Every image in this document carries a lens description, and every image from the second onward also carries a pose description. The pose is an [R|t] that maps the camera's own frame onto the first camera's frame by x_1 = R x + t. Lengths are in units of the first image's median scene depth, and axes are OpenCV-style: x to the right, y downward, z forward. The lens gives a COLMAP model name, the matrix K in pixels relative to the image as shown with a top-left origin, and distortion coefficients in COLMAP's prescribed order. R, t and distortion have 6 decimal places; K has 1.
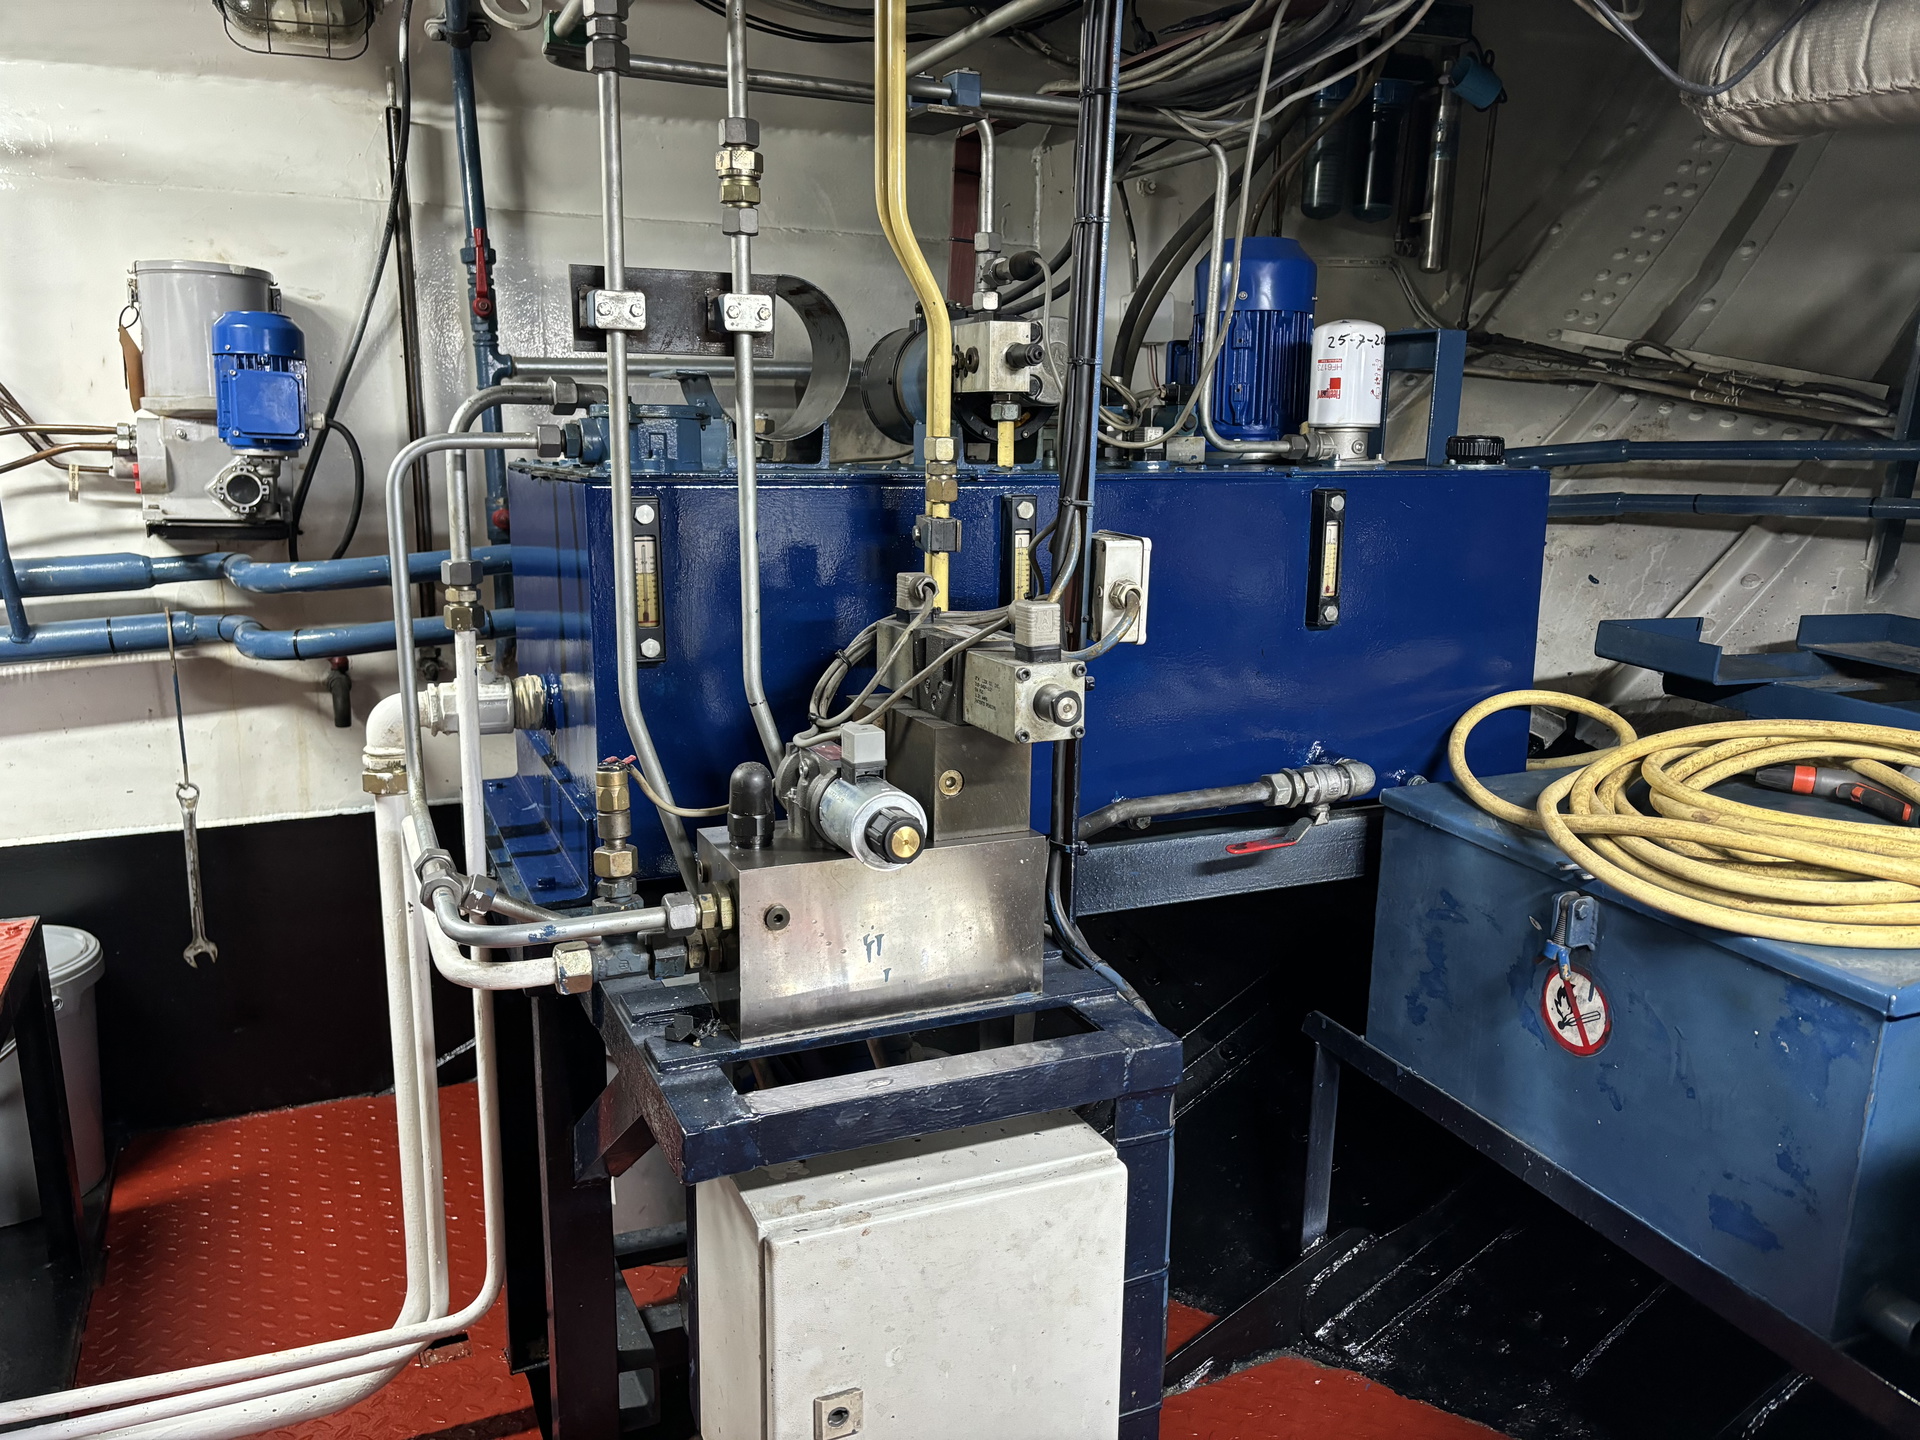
lens RADIAL K [[1448.4, 0, 967.6], [0, 1448.4, 721.9], [0, 0, 1]] dist [0.014272, -0.011392]
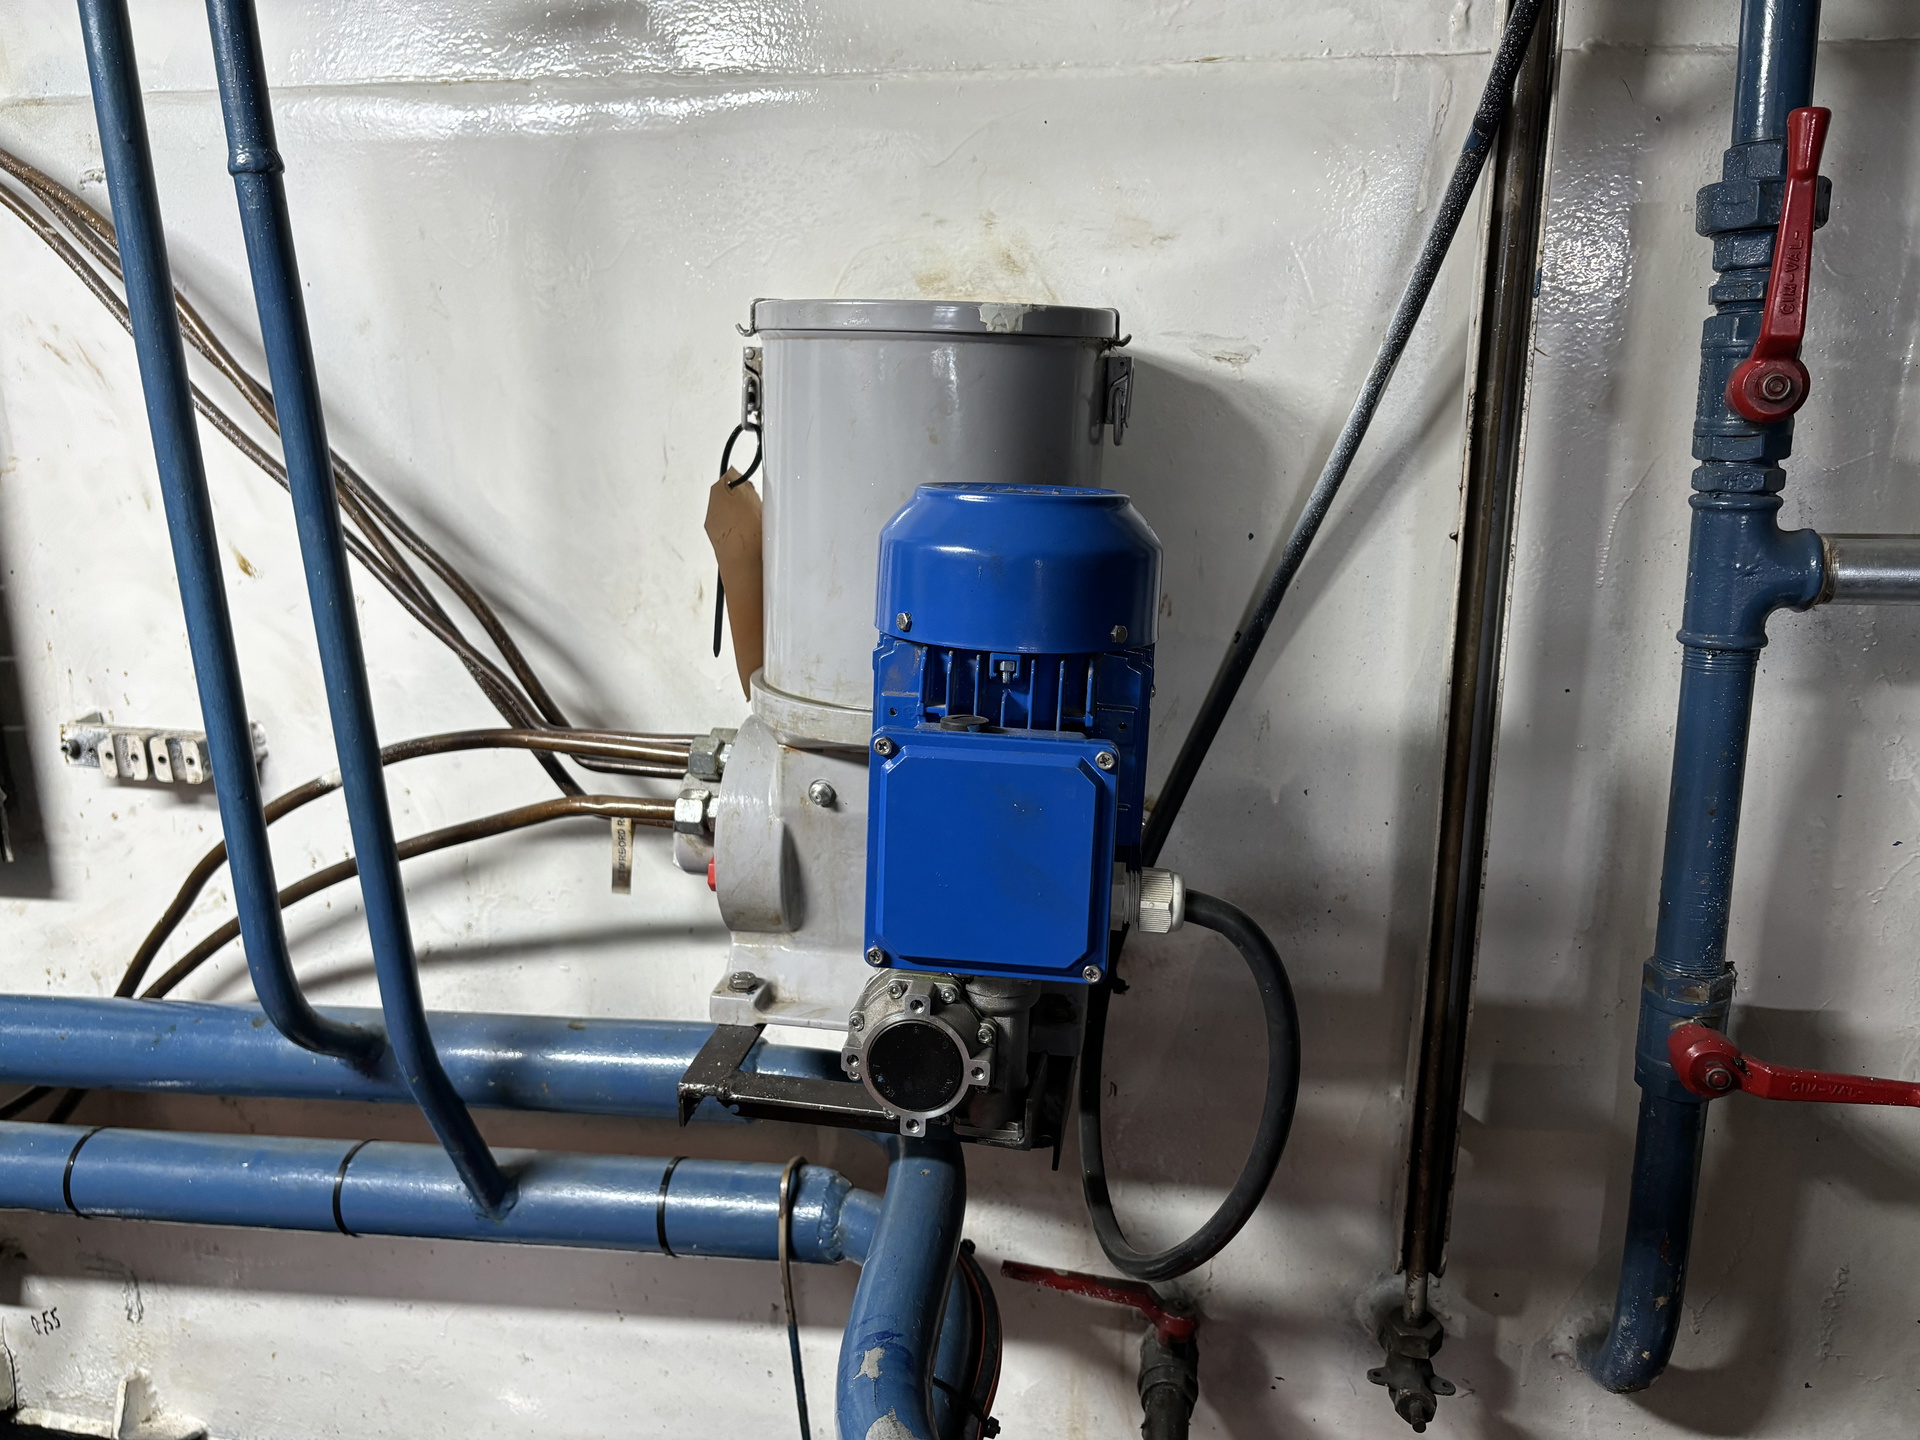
lens RADIAL K [[1448.4, 0, 958.2], [0, 1448.4, 725.2], [0, 0, 1]] dist [0.014272, -0.011392]
pose [[0.821455, 0.134950, -0.554076, -0.298782], [-0.104088, 0.990757, 0.086989, -0.229153], [0.560694, -0.013784, 0.827909, 0.674548]]
